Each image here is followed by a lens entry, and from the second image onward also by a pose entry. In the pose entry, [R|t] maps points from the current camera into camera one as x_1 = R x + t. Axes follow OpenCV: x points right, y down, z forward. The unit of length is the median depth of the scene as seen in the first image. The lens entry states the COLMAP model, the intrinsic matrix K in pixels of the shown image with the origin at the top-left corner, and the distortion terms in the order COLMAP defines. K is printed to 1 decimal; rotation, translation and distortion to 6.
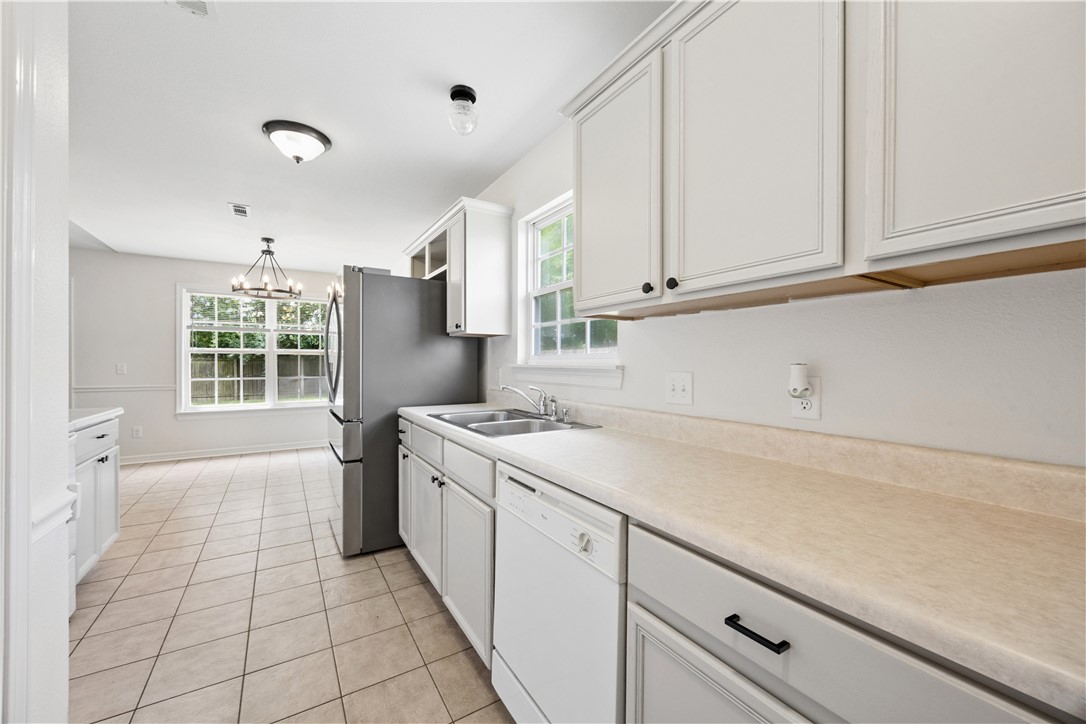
lens RADIAL K [[416.7, 0, 539.1], [0, 416.7, 364.8], [0, 0, 1]] dist [-0.000807, -0.000146]
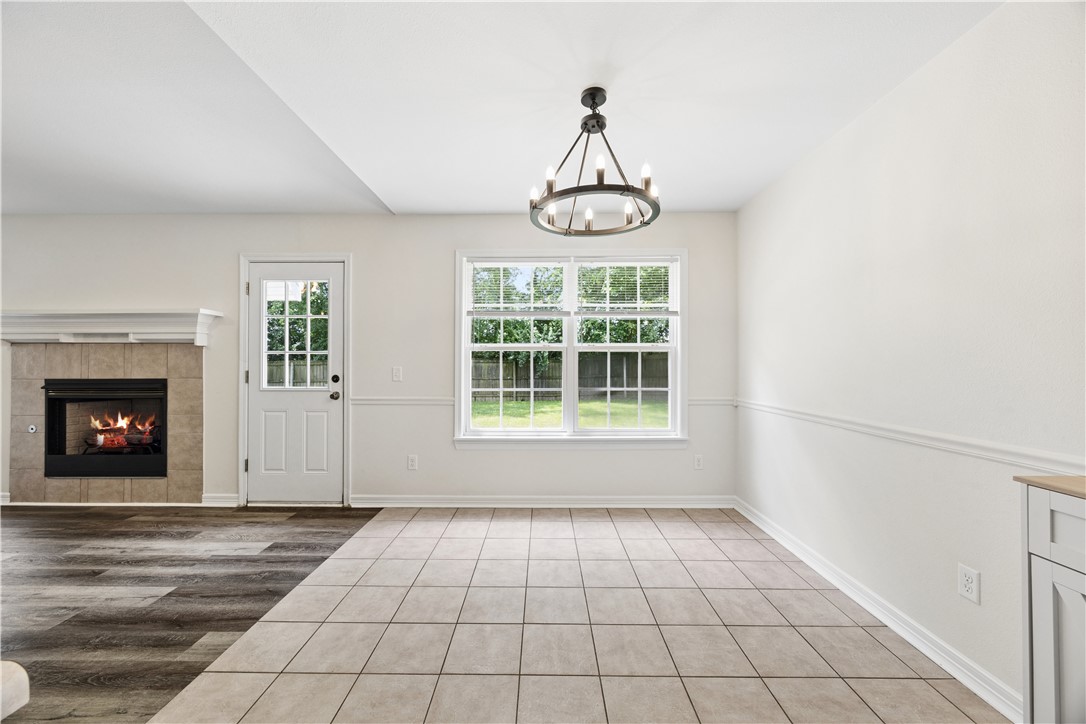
lens RADIAL K [[409.3, 0, 536.8], [0, 409.3, 360.2], [0, 0, 1]] dist [-0.000819, 0.000162]
pose [[0.842700, -0.006181, -0.538348, -0.394739], [-0.002362, 0.999882, -0.015179, -0.003233], [0.538378, 0.014063, 0.842586, 0.504261]]
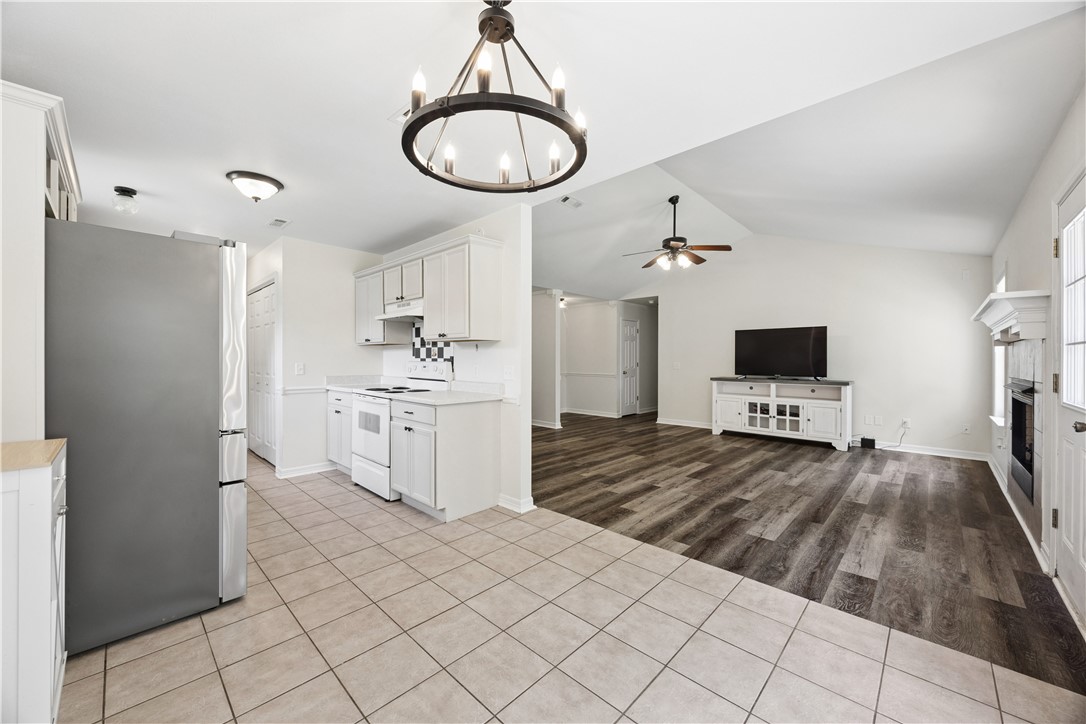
lens RADIAL K [[409.3, 0, 536.8], [0, 409.3, 360.2], [0, 0, 1]] dist [-0.000819, 0.000162]
pose [[-0.970734, -0.005030, -0.240104, -0.517287], [-0.006310, 0.999970, 0.004560, -0.007677], [0.240074, 0.005941, -0.970736, 1.124970]]
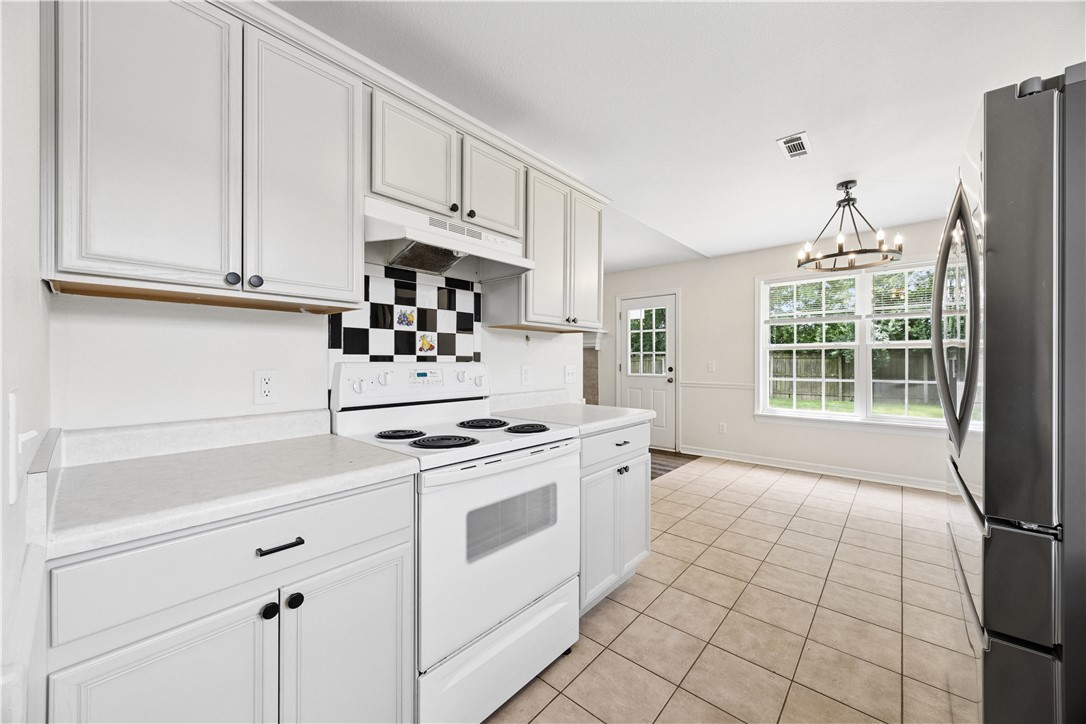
lens RADIAL K [[409.3, 0, 536.8], [0, 409.3, 360.2], [0, 0, 1]] dist [-0.000819, 0.000162]
pose [[0.281506, -0.002236, -0.959557, -0.119474], [-0.003331, 0.999989, -0.003307, -0.001075], [0.959554, 0.004127, 0.281495, 0.264009]]
